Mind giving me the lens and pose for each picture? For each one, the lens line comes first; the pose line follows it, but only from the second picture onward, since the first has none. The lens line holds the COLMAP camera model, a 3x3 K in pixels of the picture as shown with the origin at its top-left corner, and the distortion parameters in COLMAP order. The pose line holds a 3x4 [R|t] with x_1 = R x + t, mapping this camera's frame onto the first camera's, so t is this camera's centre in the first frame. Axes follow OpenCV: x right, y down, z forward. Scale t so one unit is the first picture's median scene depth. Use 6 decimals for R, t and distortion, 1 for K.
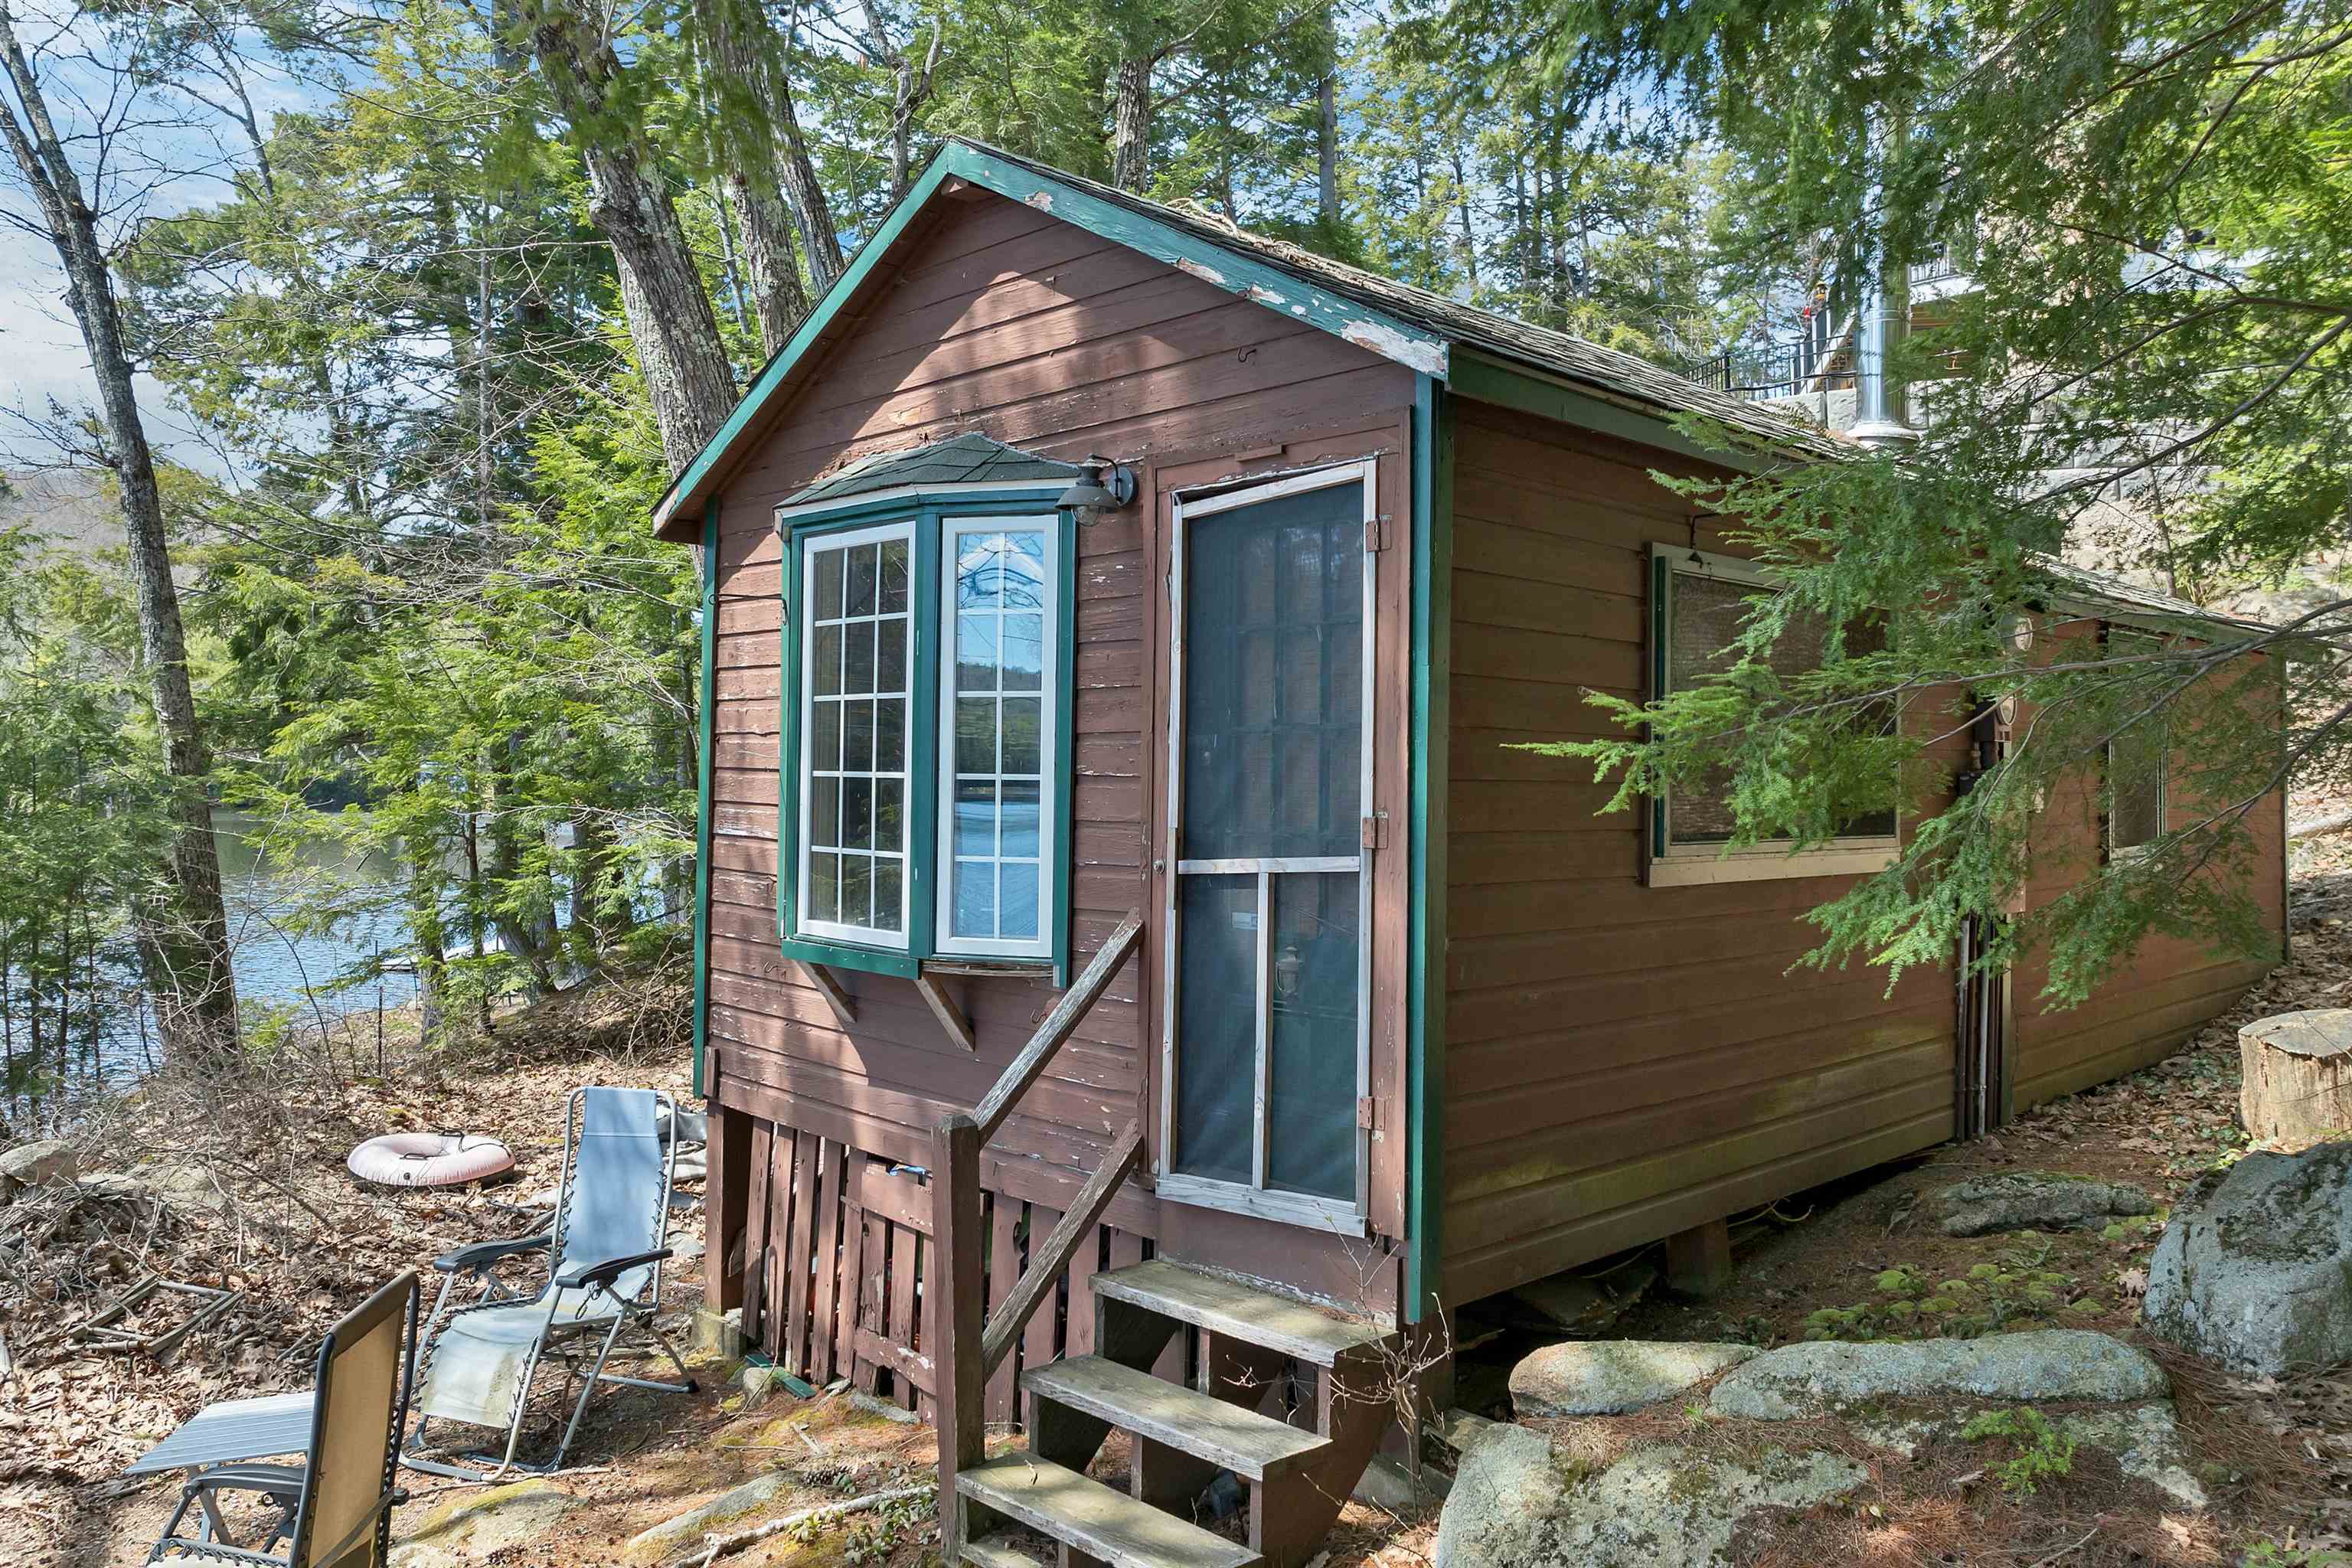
lens RADIAL K [[1715.8, 0, 1167.3], [0, 1715.8, 731.2], [0, 0, 1]] dist [-0.030105, -0.000422]
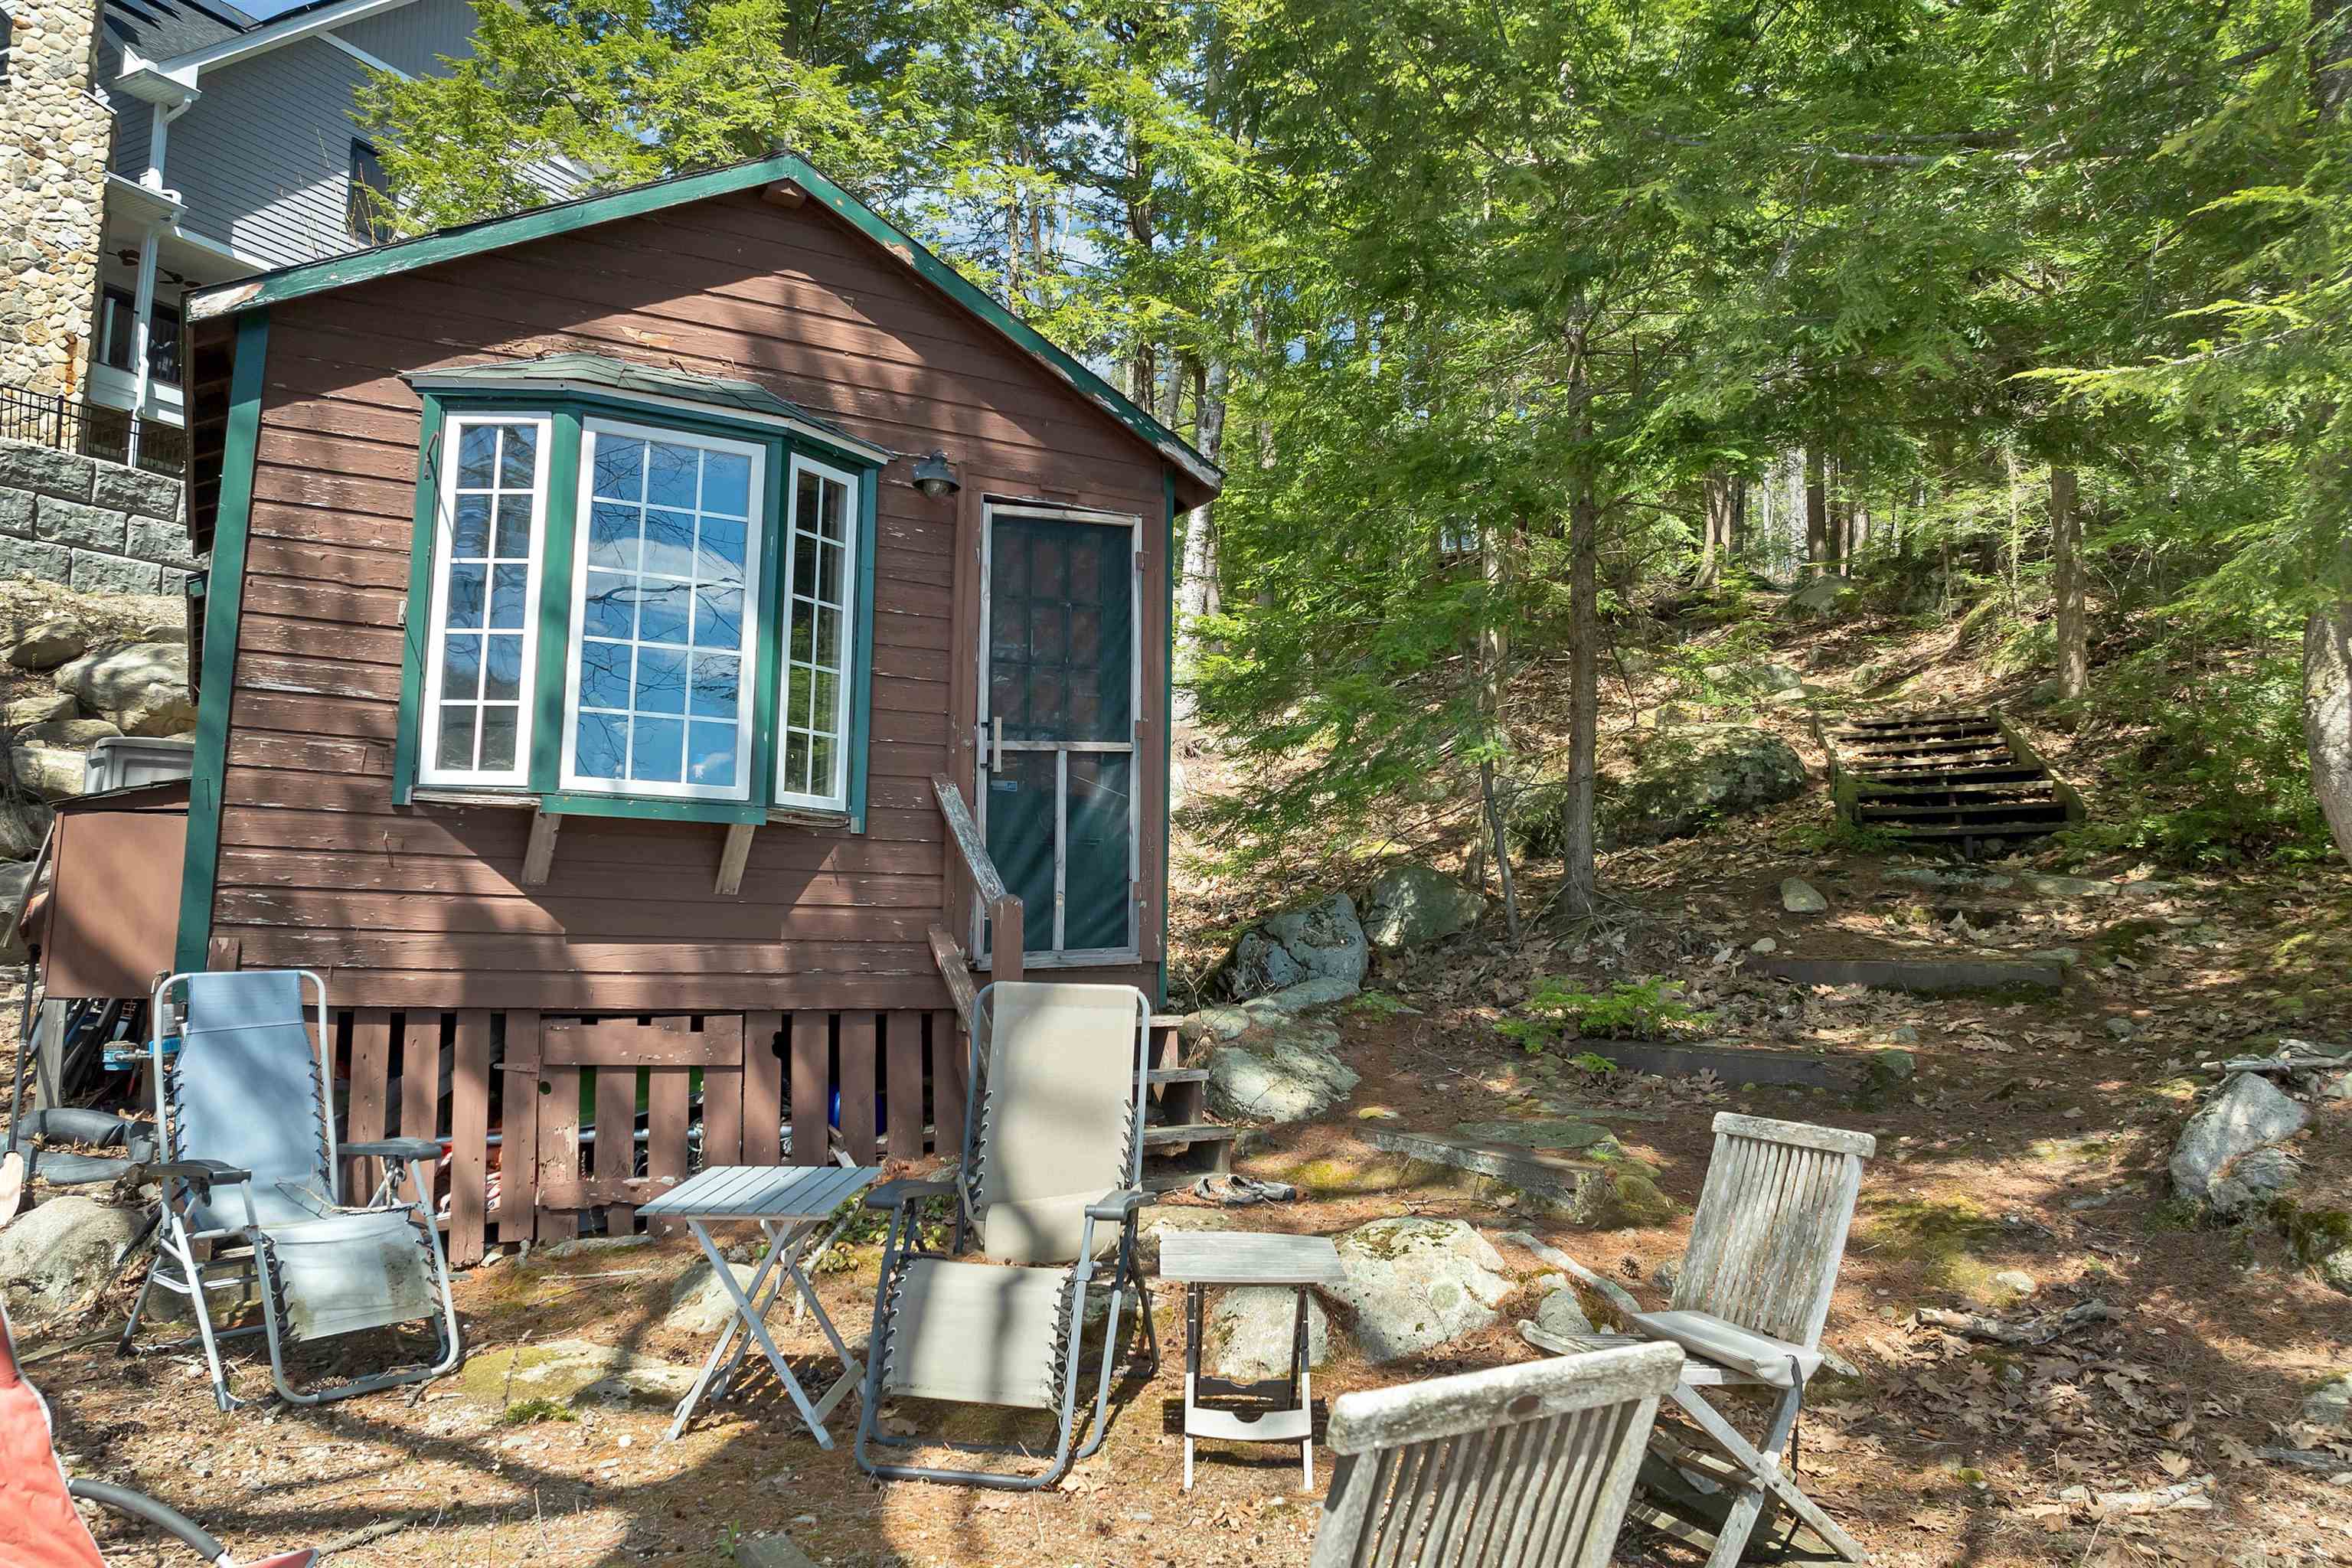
lens RADIAL K [[1715.8, 0, 1180.9], [0, 1715.8, 734.3], [0, 0, 1]] dist [-0.030105, -0.000422]
pose [[0.239098, 0.122355, 0.963255, -1.210899], [-0.032722, 0.992481, -0.117945, 0.210599], [-0.970444, -0.003319, 0.241304, 0.428885]]
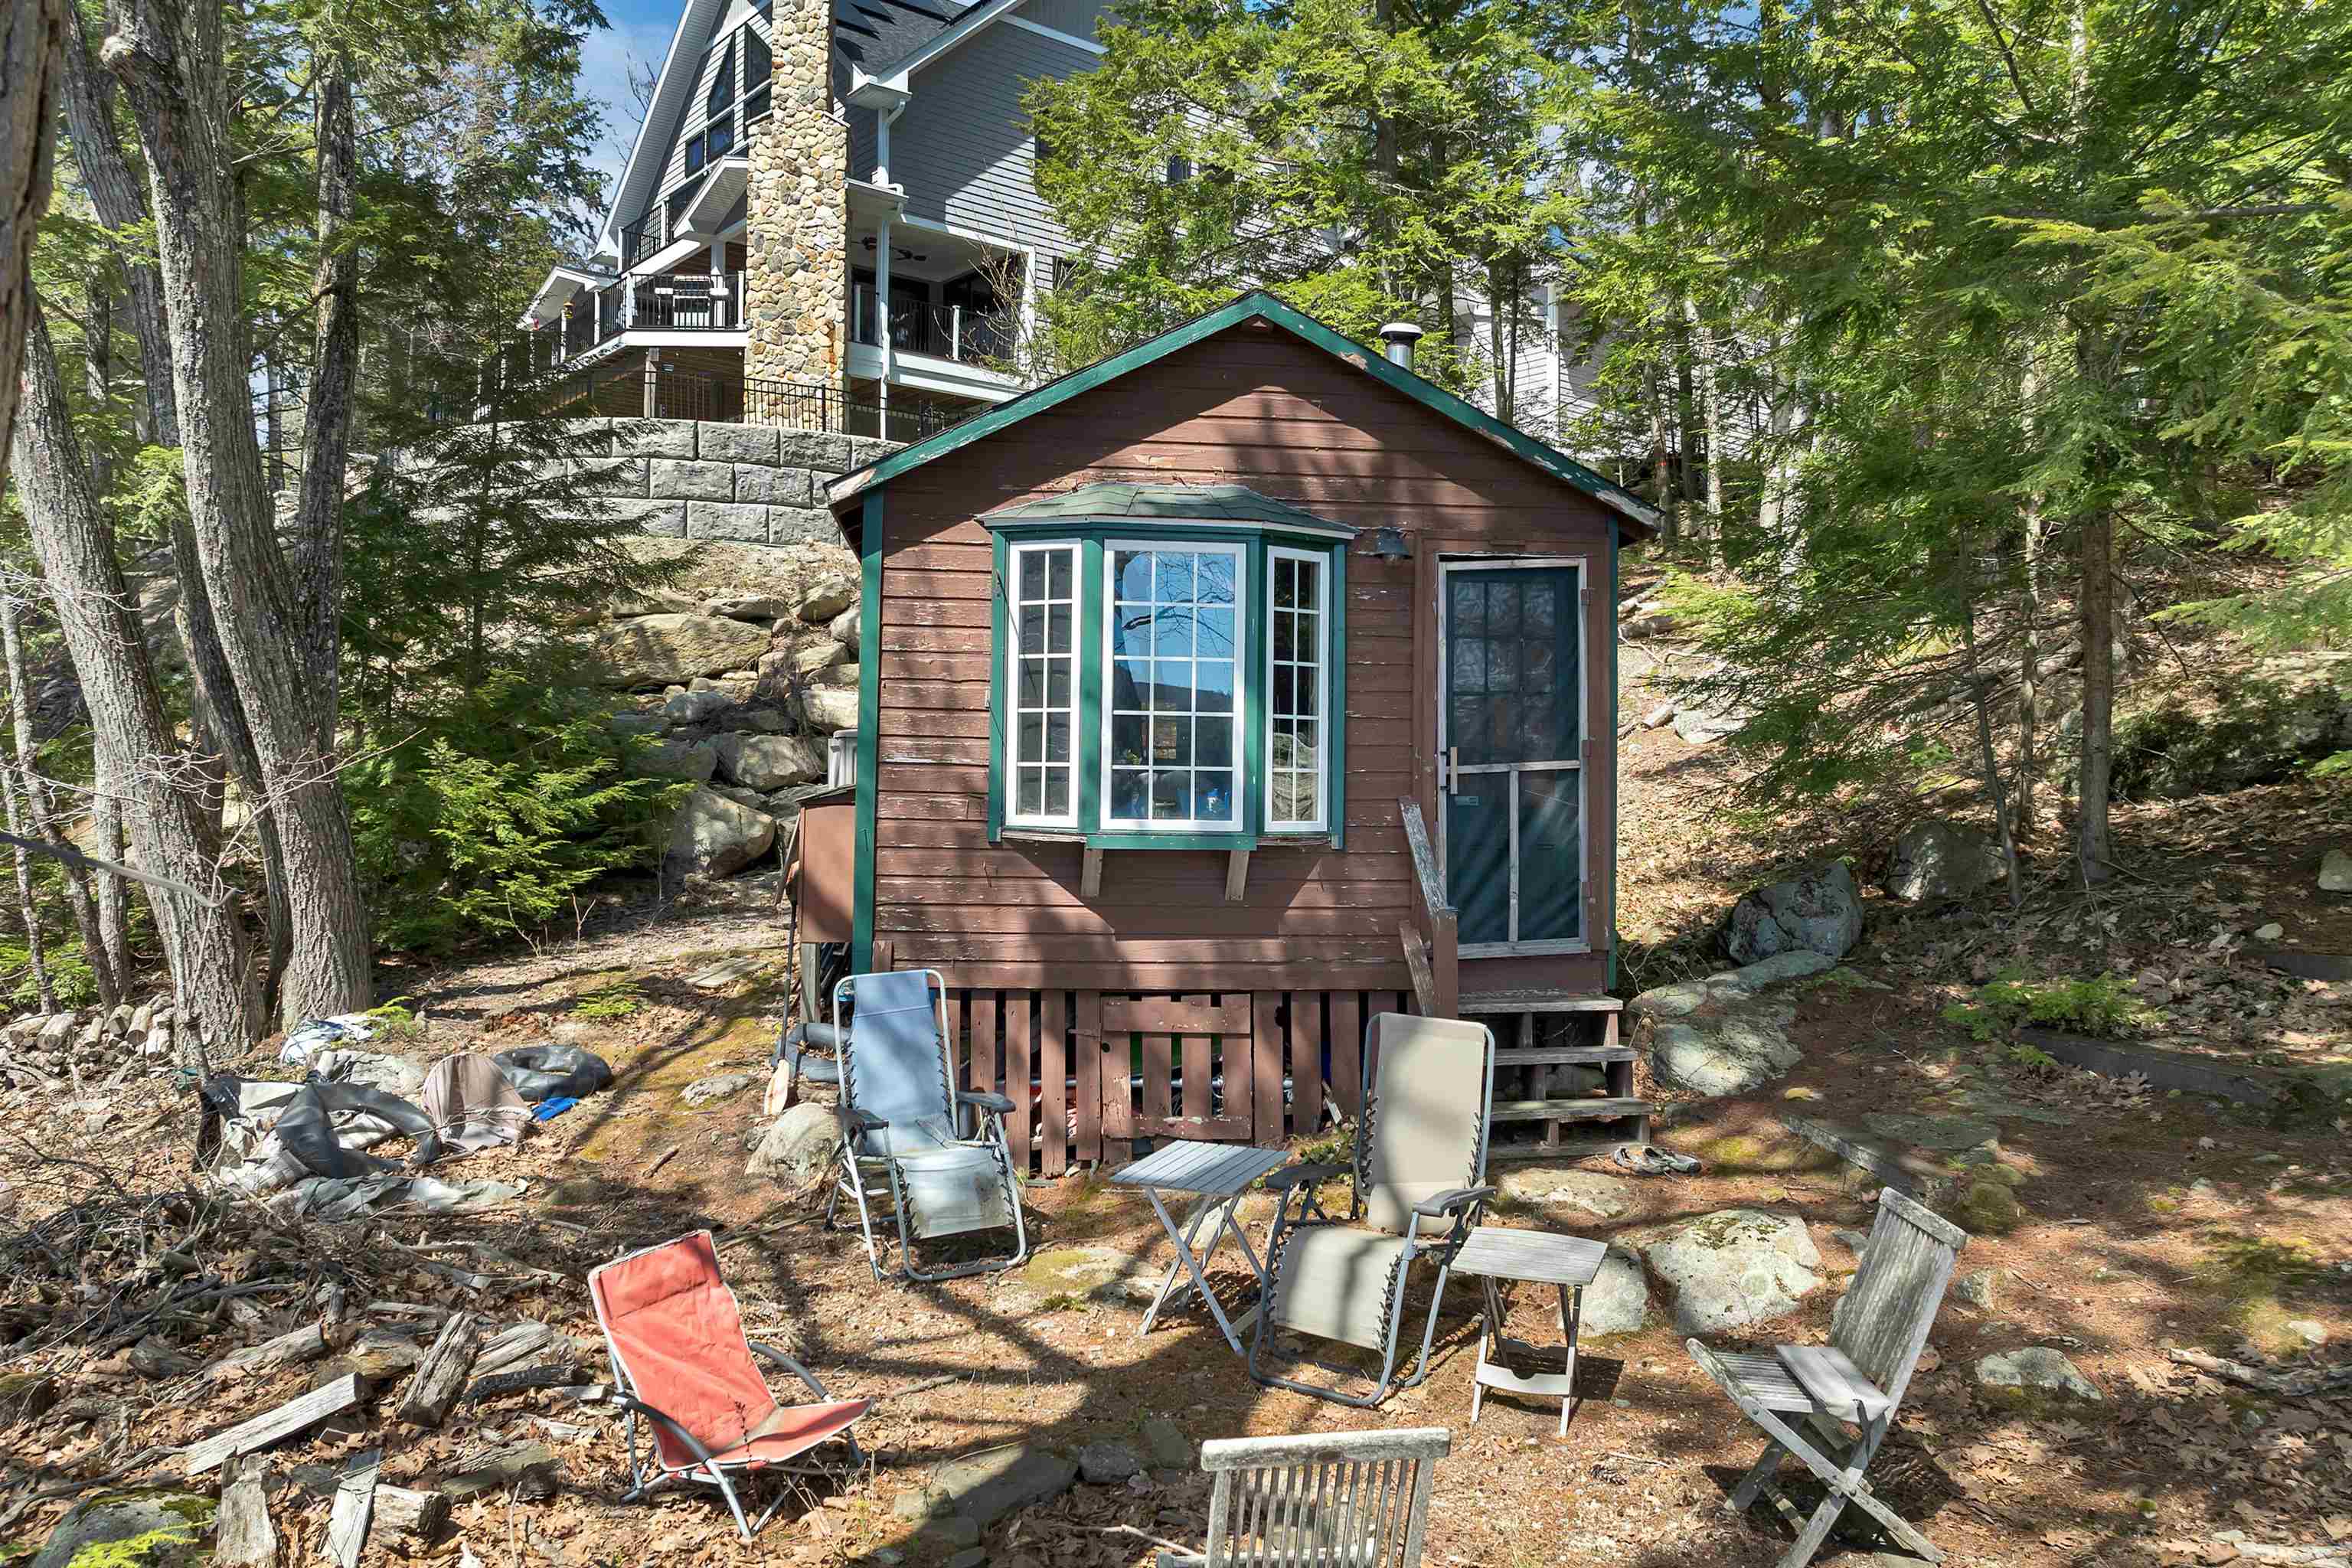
lens RADIAL K [[1715.8, 0, 1180.1], [0, 1715.8, 734.4], [0, 0, 1]] dist [-0.030105, -0.000422]
pose [[0.606113, 0.023654, 0.795027, -1.366537], [-0.024896, 0.999632, -0.010761, 0.060665], [-0.794989, -0.013271, 0.606479, 0.139920]]
